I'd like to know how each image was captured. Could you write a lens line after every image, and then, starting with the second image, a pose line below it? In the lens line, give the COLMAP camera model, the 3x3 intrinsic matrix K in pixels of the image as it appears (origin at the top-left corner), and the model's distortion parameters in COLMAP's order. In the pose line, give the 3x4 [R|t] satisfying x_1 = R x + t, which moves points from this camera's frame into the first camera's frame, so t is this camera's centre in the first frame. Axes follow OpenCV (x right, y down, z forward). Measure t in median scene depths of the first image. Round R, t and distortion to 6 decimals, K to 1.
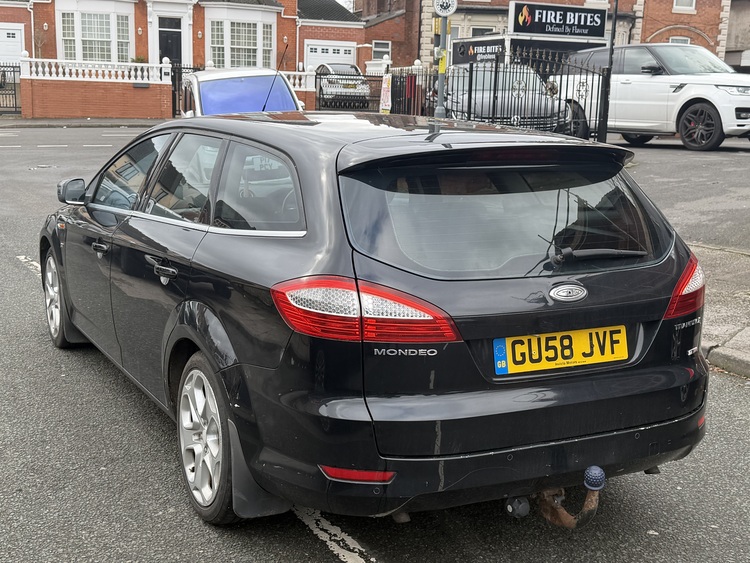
lens RADIAL K [[1002.7, 0, 363.7], [0, 1002.7, 309.0], [0, 0, 1]] dist [0.068156, 0.000000]
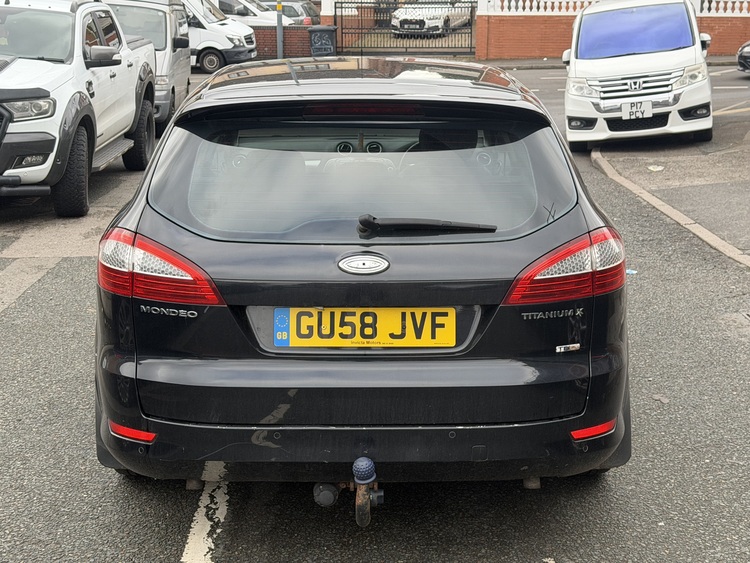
lens RADIAL K [[1188.4, 0, 382.2], [0, 1188.4, 306.8], [0, 0, 1]] dist [0.121151, 0.000000]
pose [[0.897574, 0.085426, -0.432509, 0.621727], [-0.077116, 0.996344, 0.036754, -0.017239], [0.434068, 0.000364, 0.900880, 0.041454]]
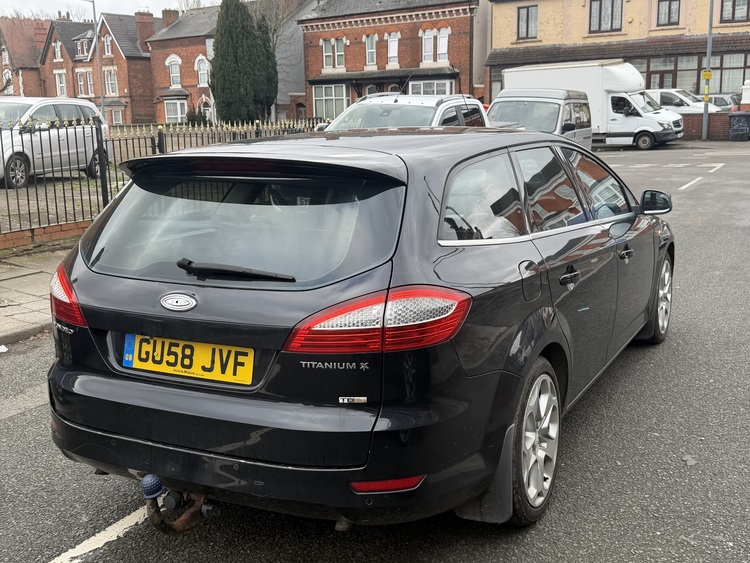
lens RADIAL K [[853.4, 0, 369.7], [0, 853.4, 278.1], [0, 0, 1]] dist [0.040318, 0.000000]
pose [[0.584712, 0.118389, -0.802556, 0.917401], [-0.139003, 0.989284, 0.044662, -0.096493], [0.799243, 0.085443, 0.594903, 0.579636]]
